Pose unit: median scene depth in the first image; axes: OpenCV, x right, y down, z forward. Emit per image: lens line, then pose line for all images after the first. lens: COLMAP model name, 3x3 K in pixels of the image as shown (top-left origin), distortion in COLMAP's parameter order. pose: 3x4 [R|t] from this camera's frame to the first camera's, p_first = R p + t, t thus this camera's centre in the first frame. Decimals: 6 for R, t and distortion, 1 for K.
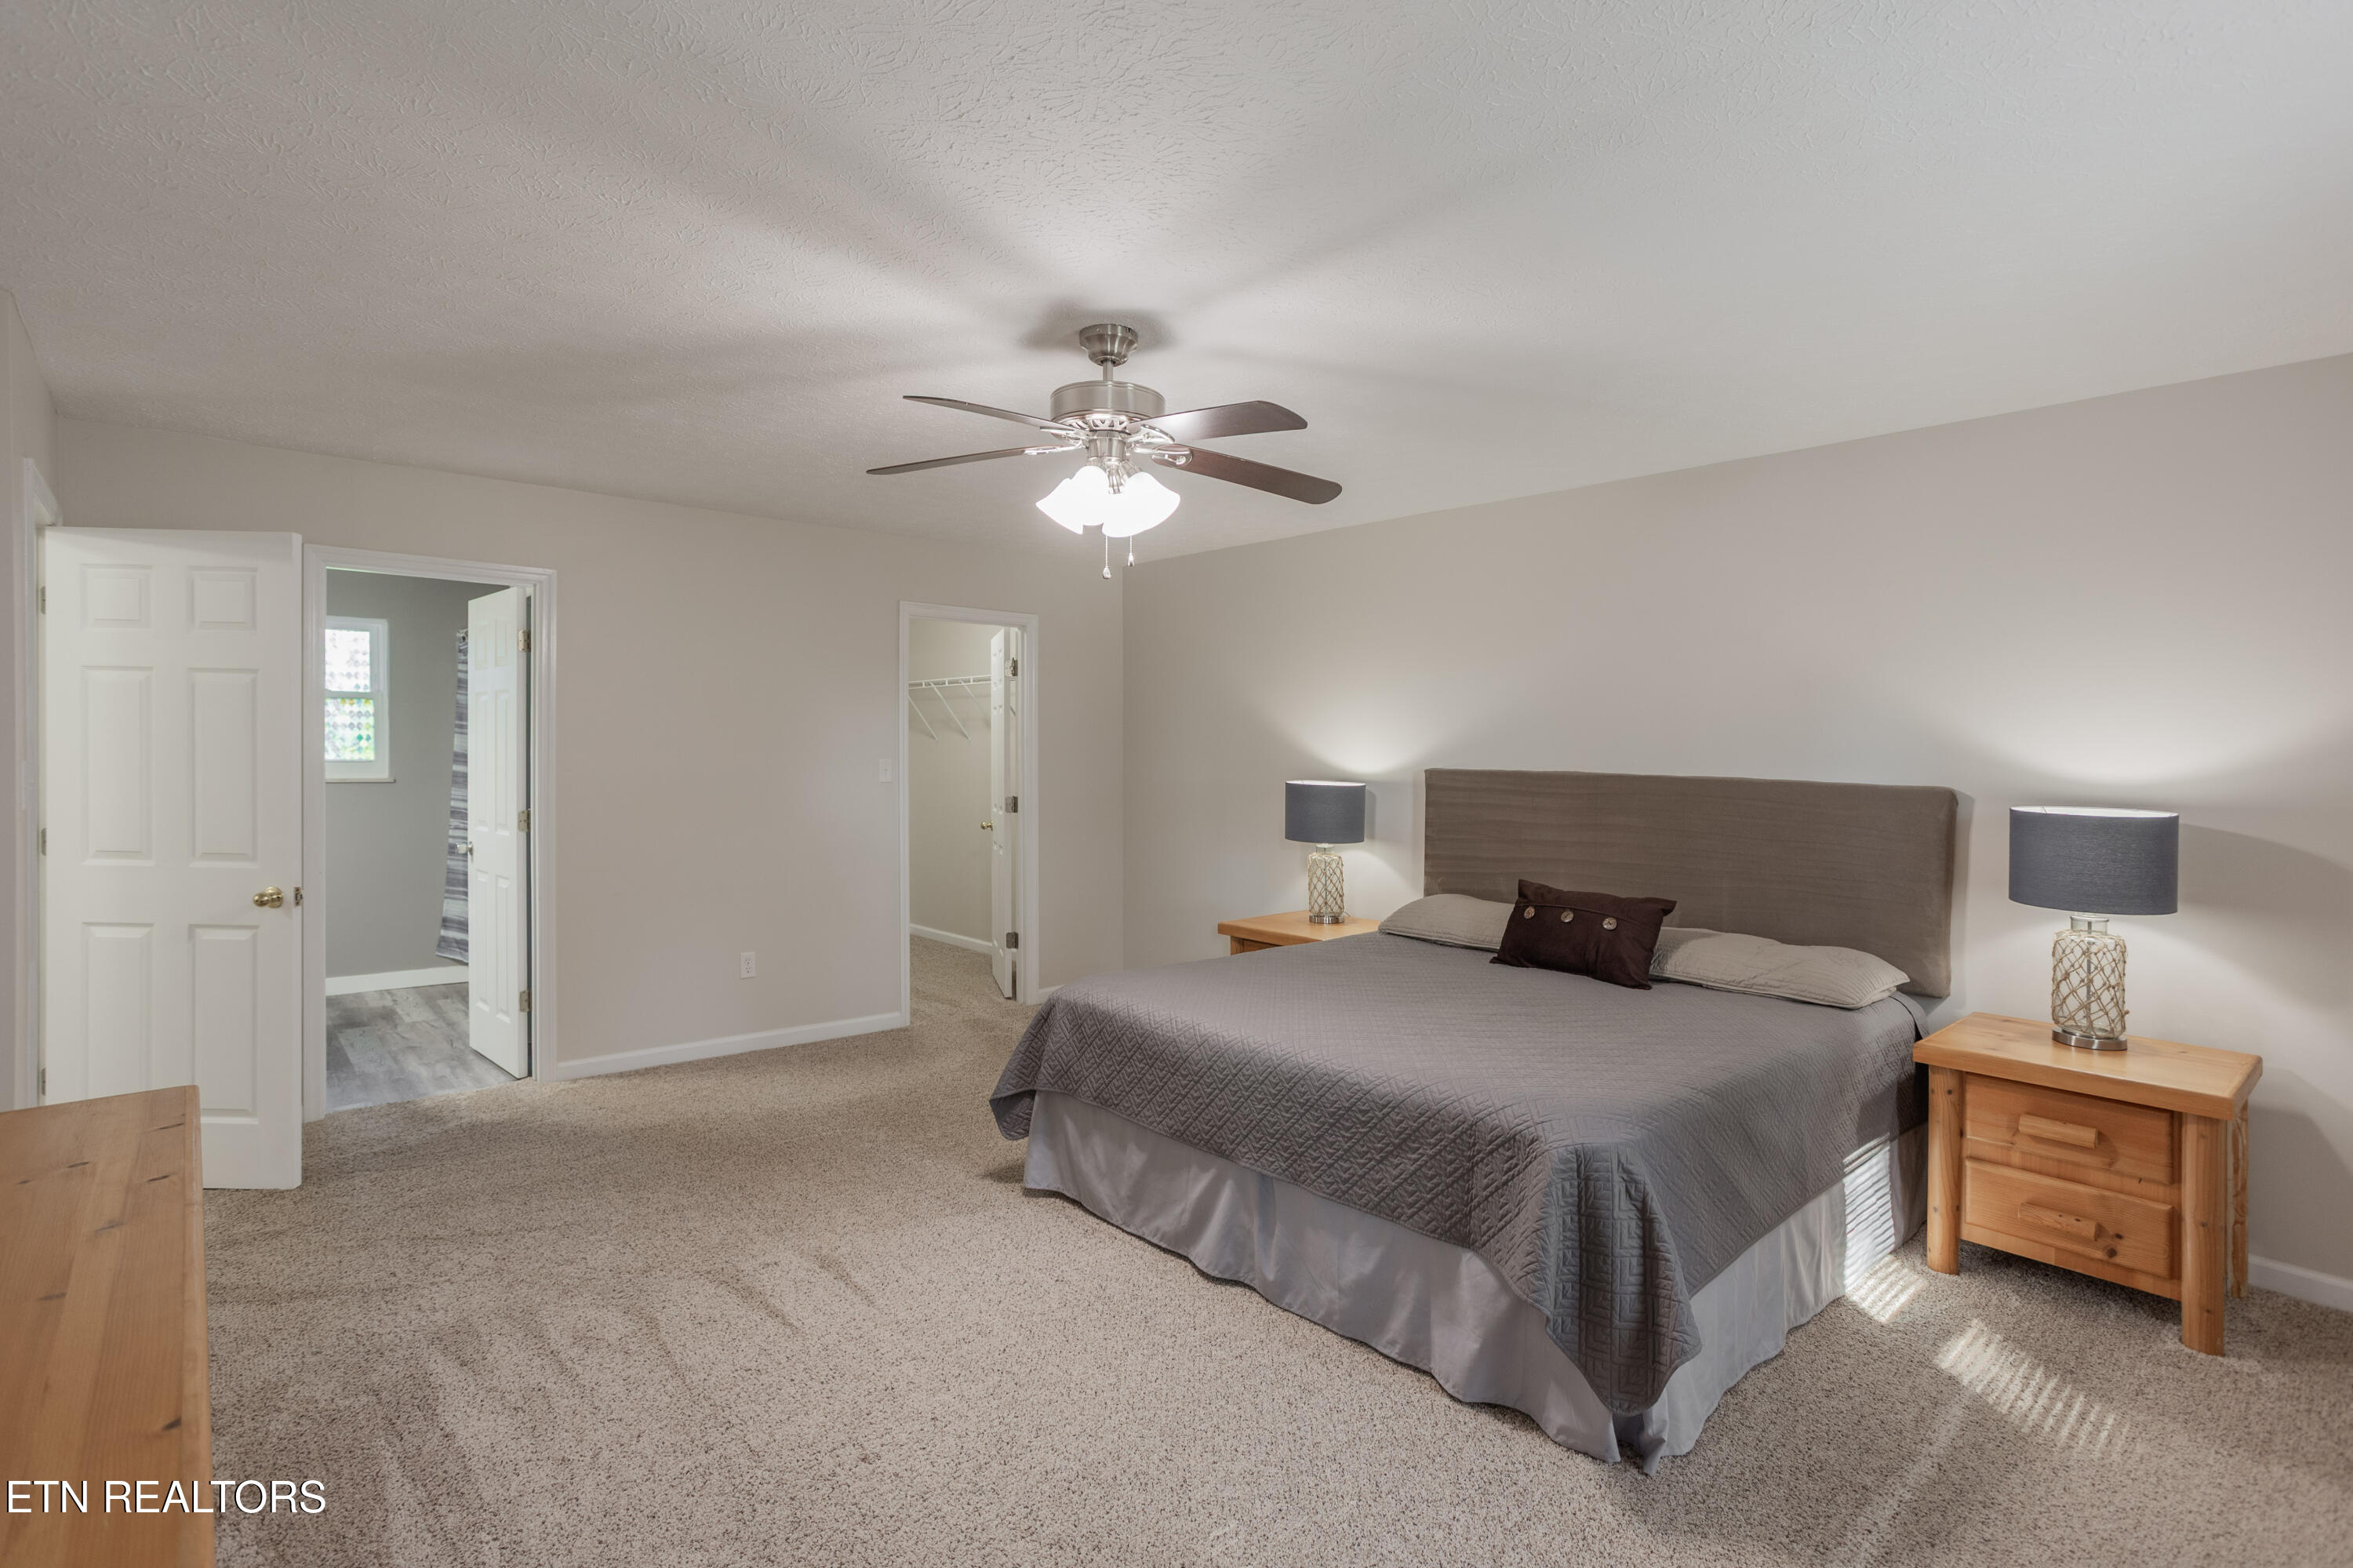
lens RADIAL K [[1119.5, 0, 1135.4], [0, 1119.5, 794.7], [0, 0, 1]] dist [-0.049440, 0.020967]
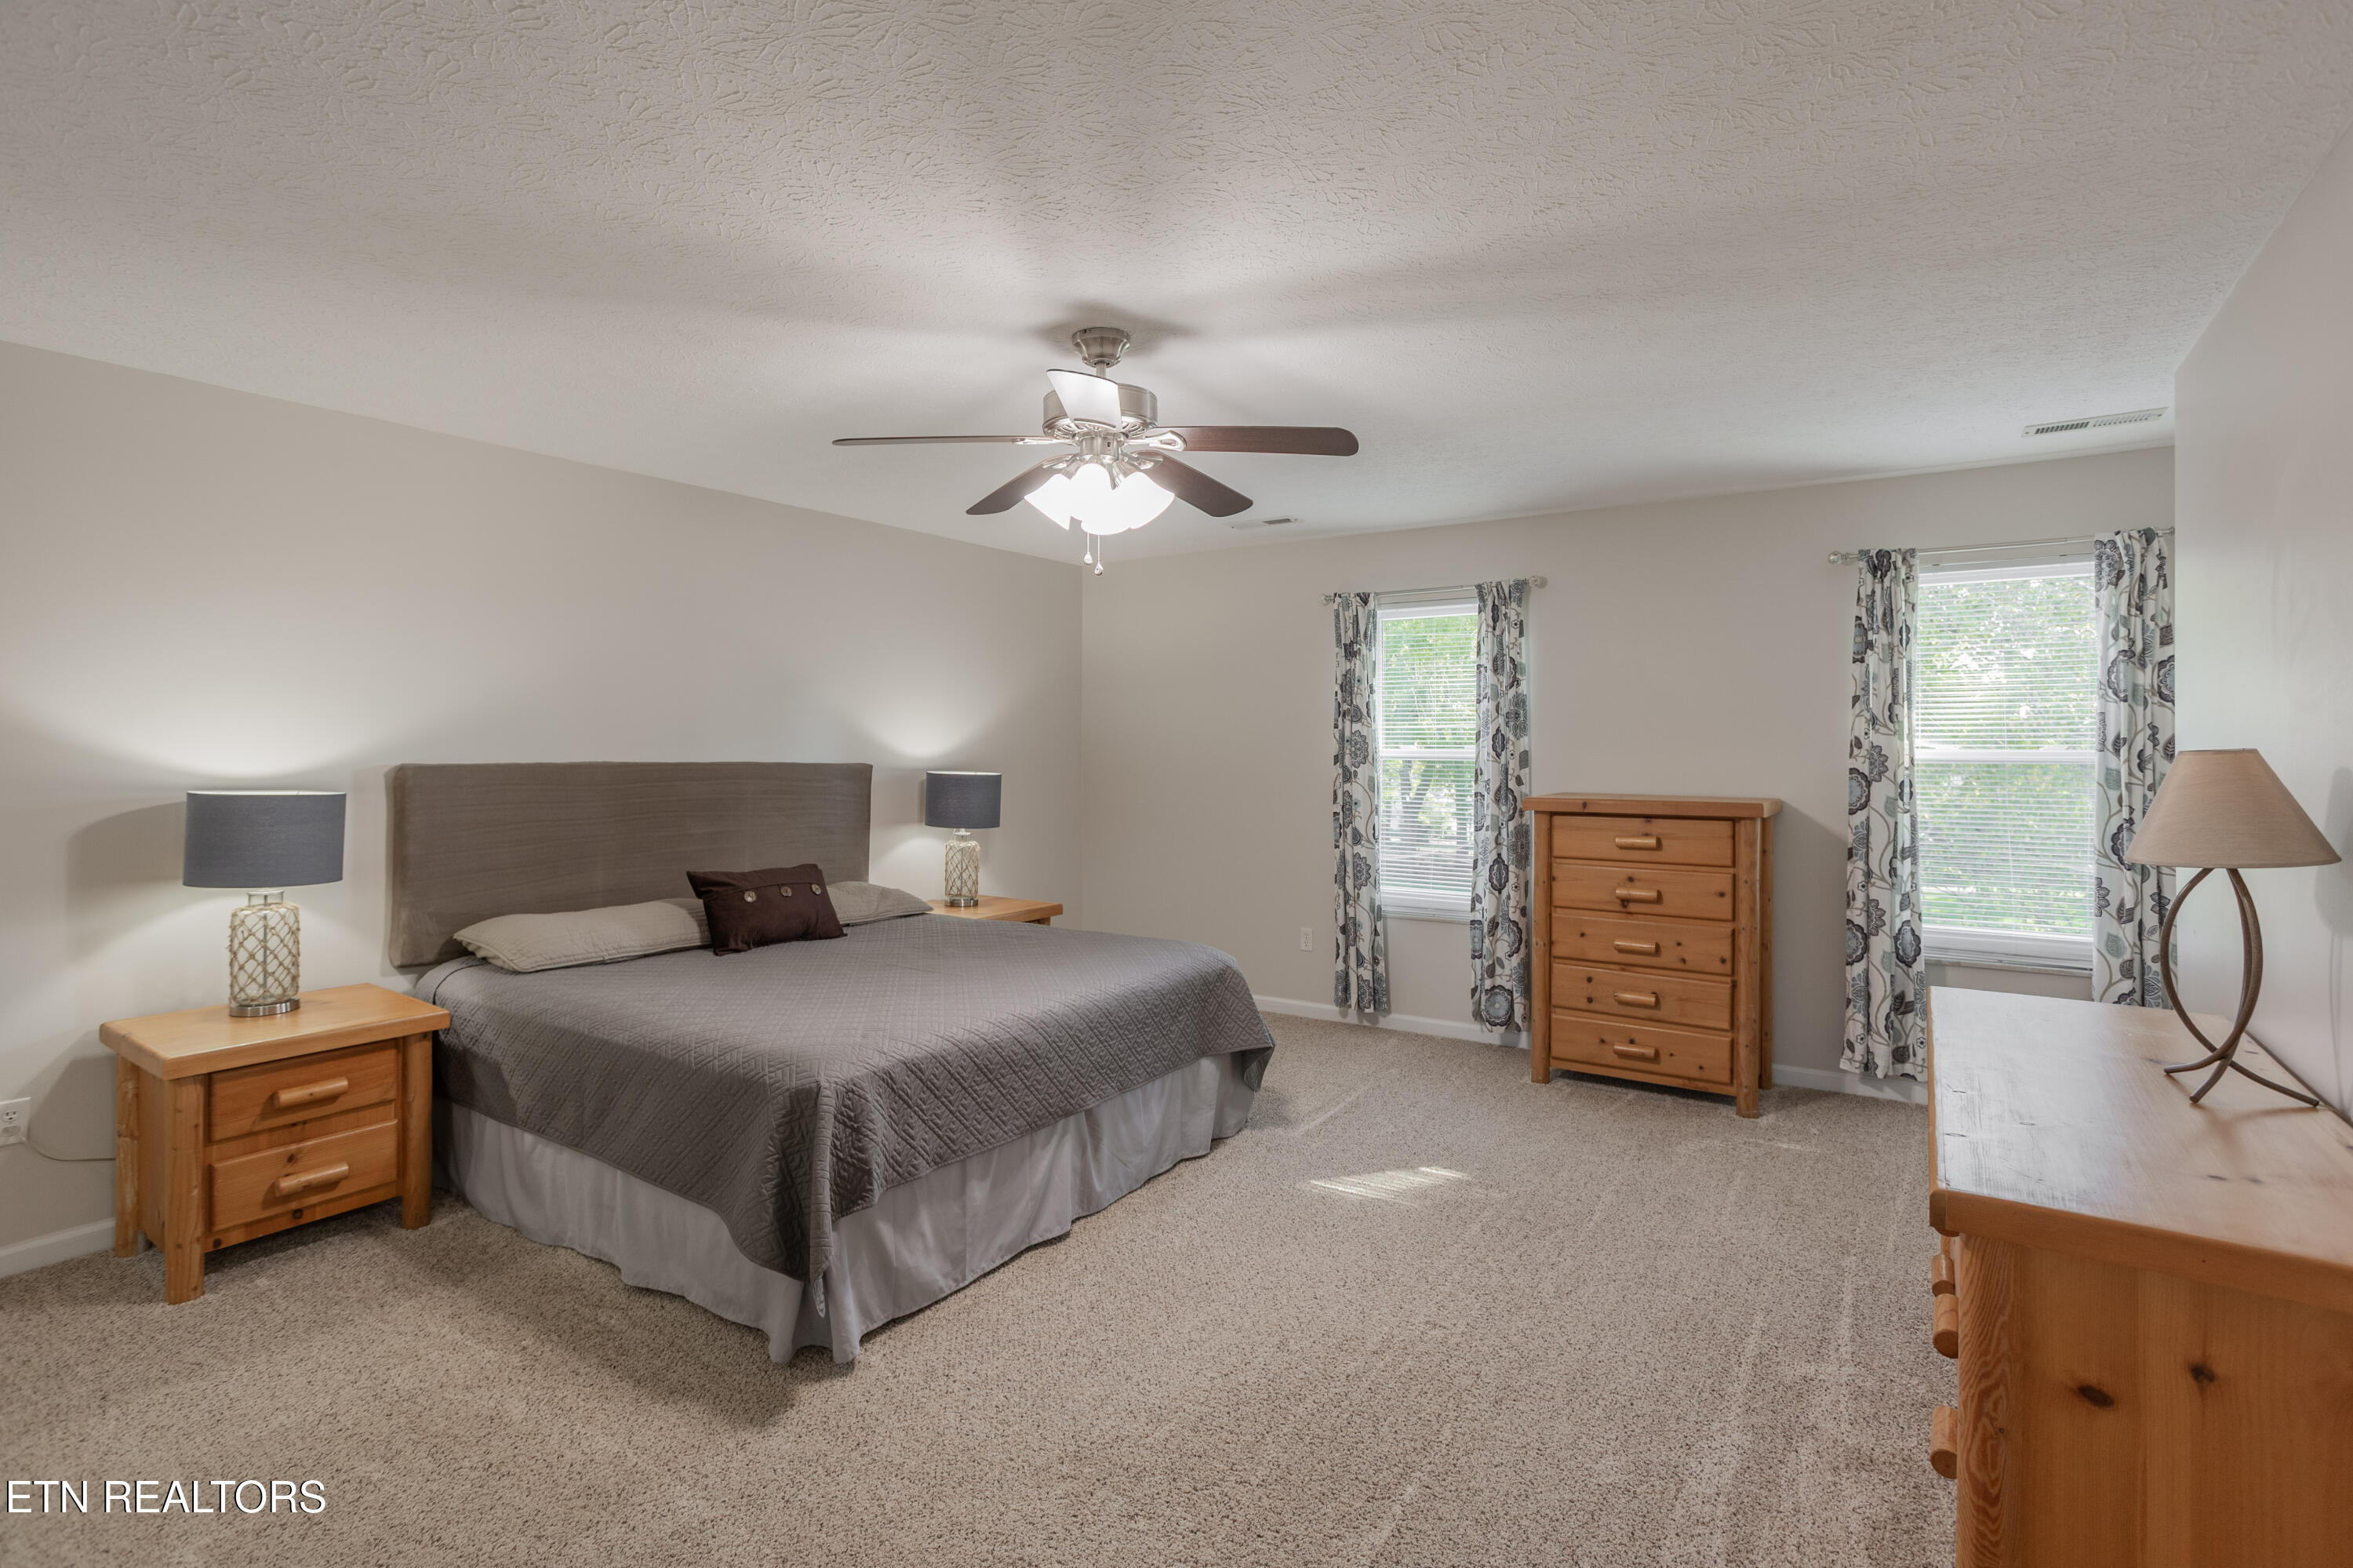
lens RADIAL K [[1149.3, 0, 1174.6], [0, 1149.3, 751.4], [0, 0, 1]] dist [-0.053462, 0.033469]
pose [[-0.270377, -0.018073, 0.962585, -0.991621], [0.029316, 0.999206, 0.026995, -0.059794], [-0.962308, 0.035518, -0.269632, 1.146901]]
